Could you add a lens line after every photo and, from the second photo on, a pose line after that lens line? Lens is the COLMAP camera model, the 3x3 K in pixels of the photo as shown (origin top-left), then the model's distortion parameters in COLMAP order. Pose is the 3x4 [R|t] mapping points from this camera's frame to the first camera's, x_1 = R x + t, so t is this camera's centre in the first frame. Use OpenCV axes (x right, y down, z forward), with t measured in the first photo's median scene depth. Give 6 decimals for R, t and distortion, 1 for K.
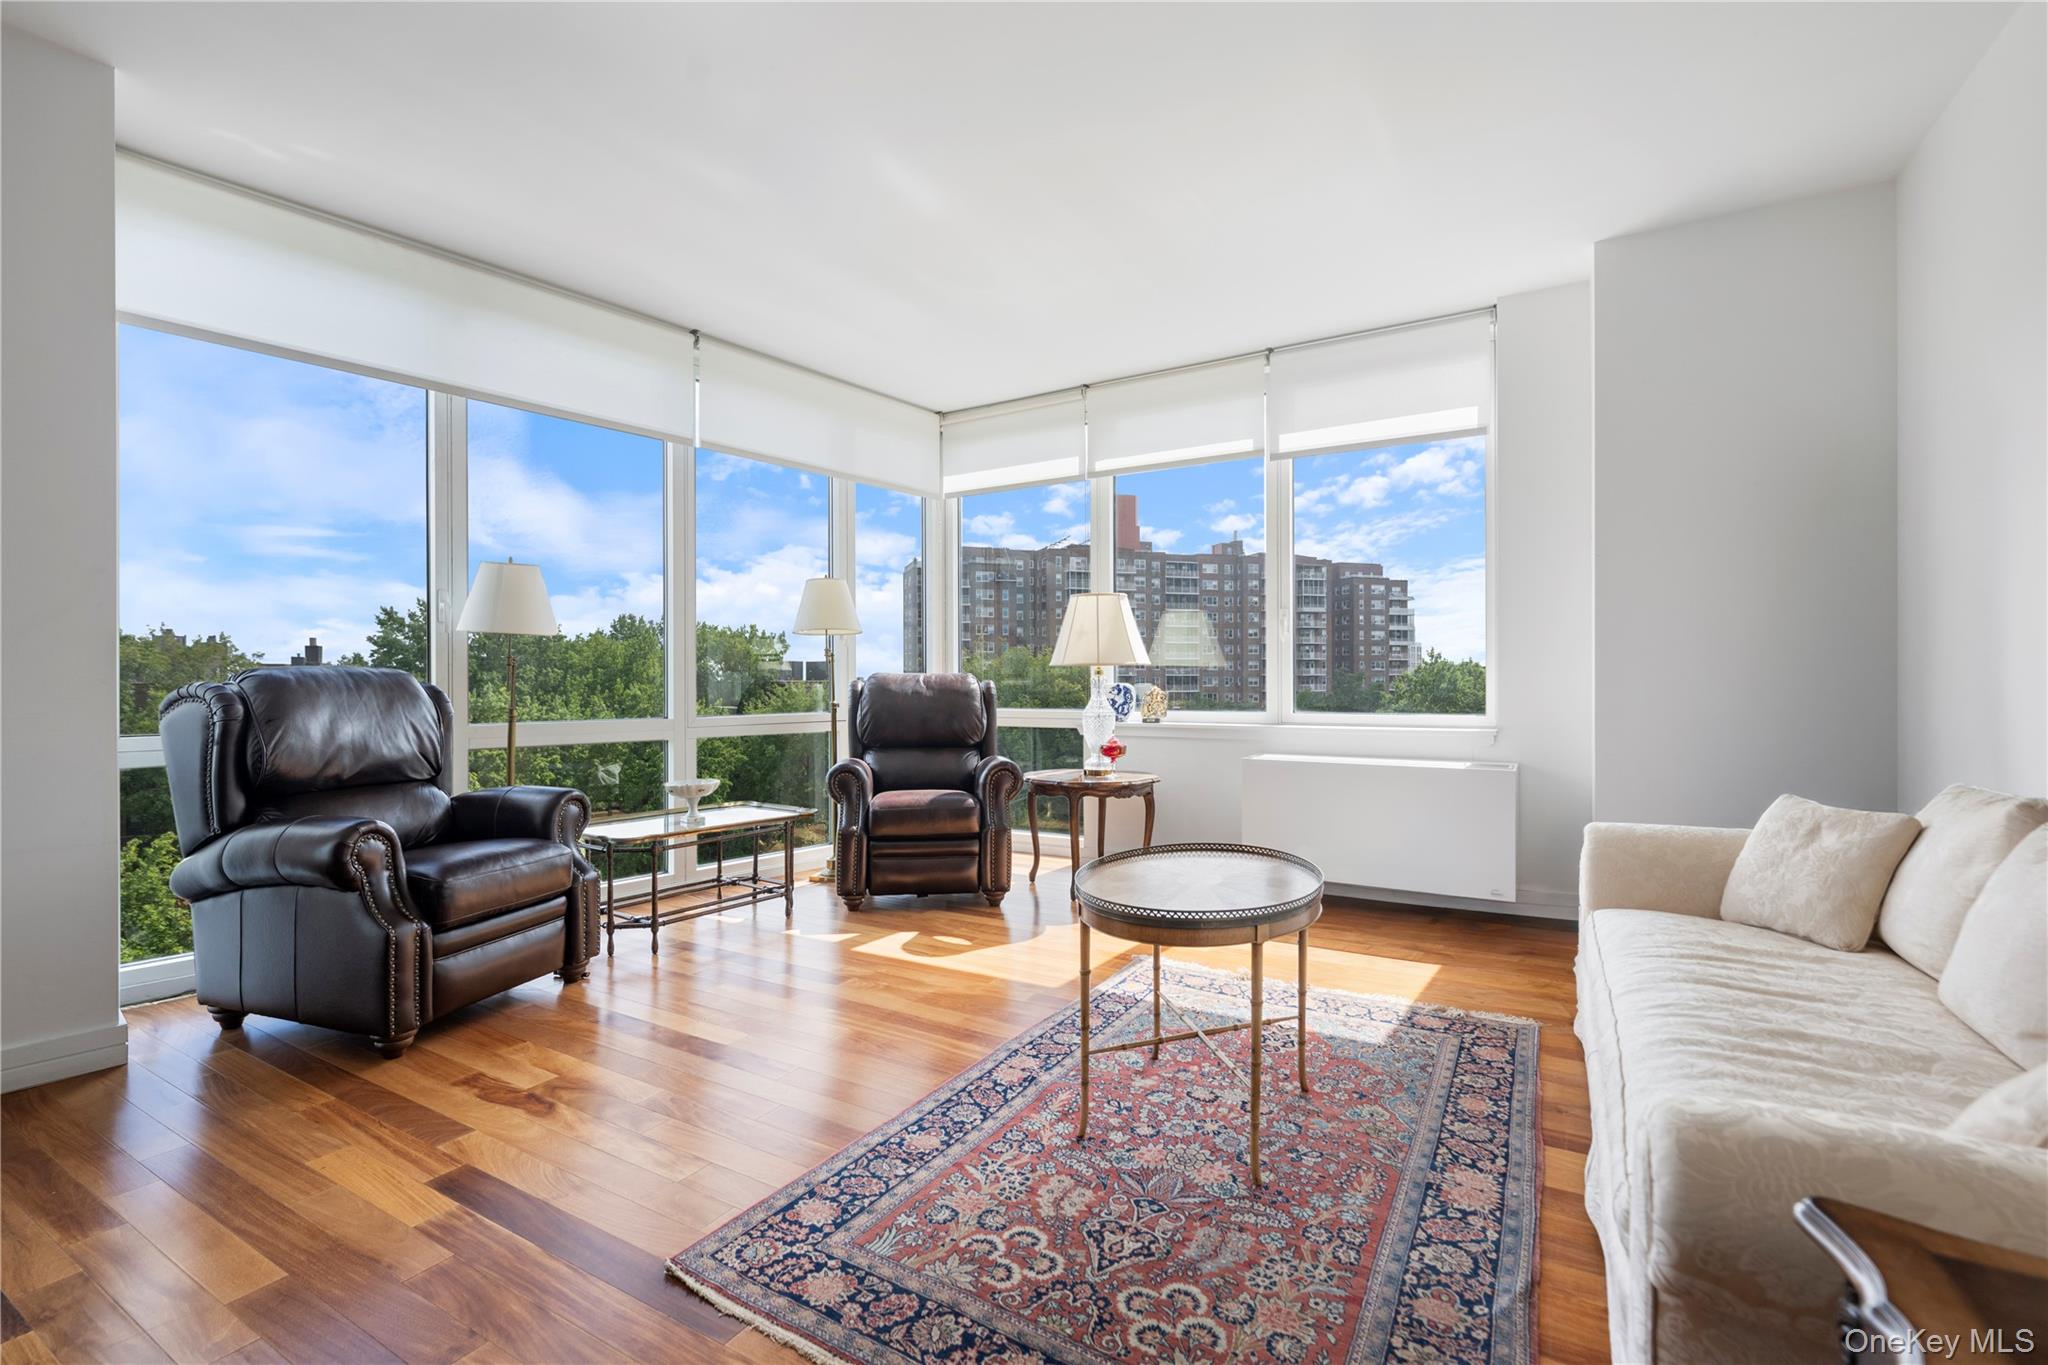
lens RADIAL K [[883.6, 0, 1024.0], [0, 883.6, 682.5], [0, 0, 1]] dist [-0.000504, -0.000313]
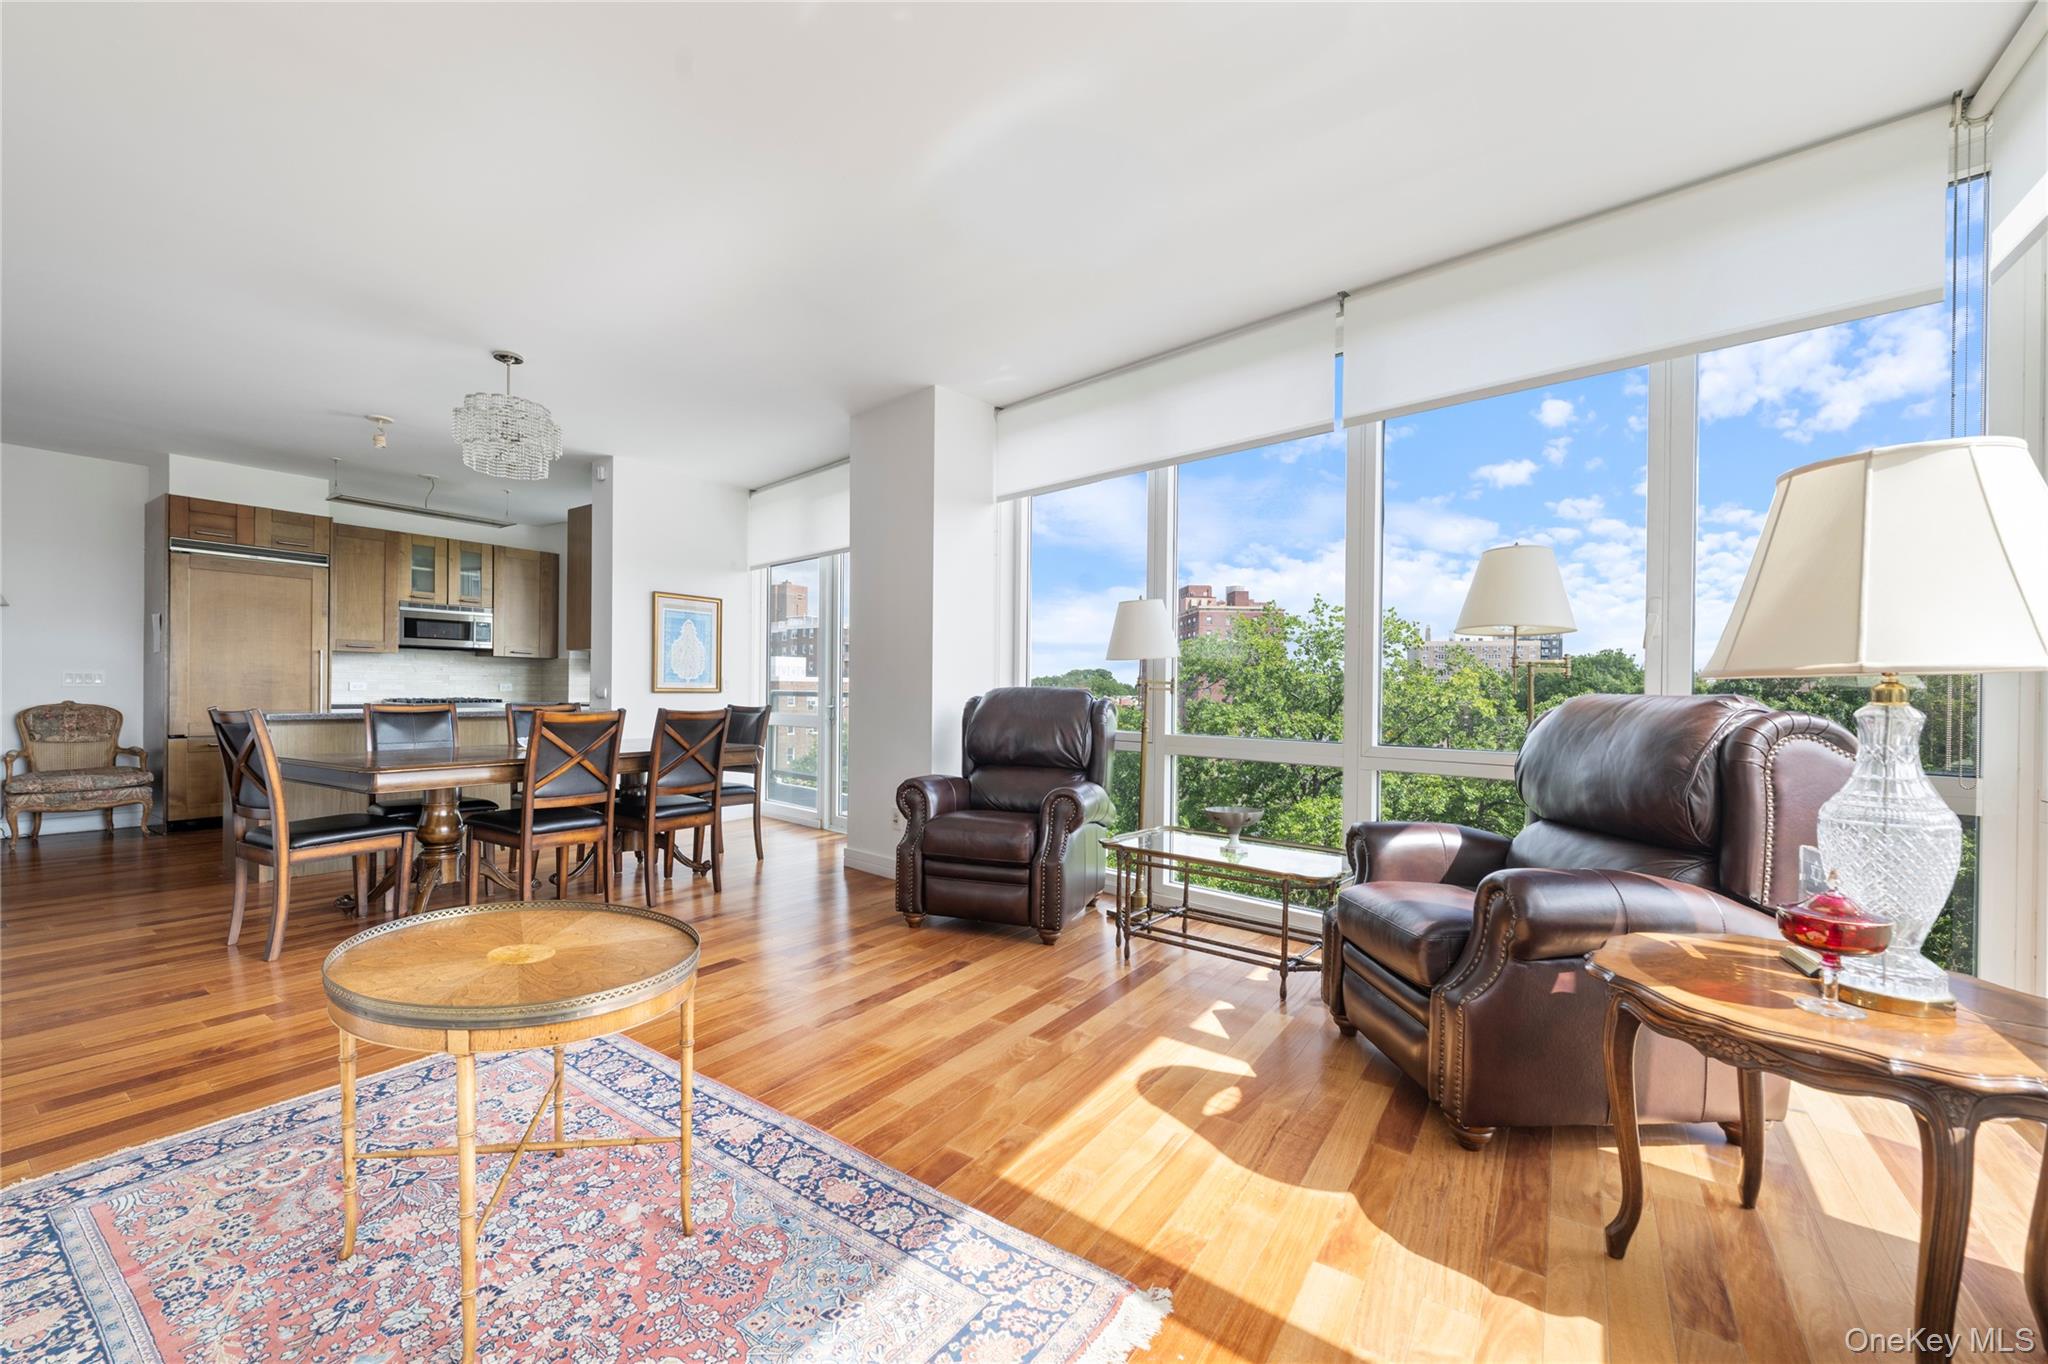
lens RADIAL K [[819.9, 0, 1011.5], [0, 819.9, 695.1], [0, 0, 1]] dist [-0.000345, -0.000104]
pose [[-0.075198, 0.007130, -0.997143, 0.991743], [-0.012352, 0.999891, 0.008081, -0.022569], [0.997092, 0.012924, -0.075101, 1.645843]]
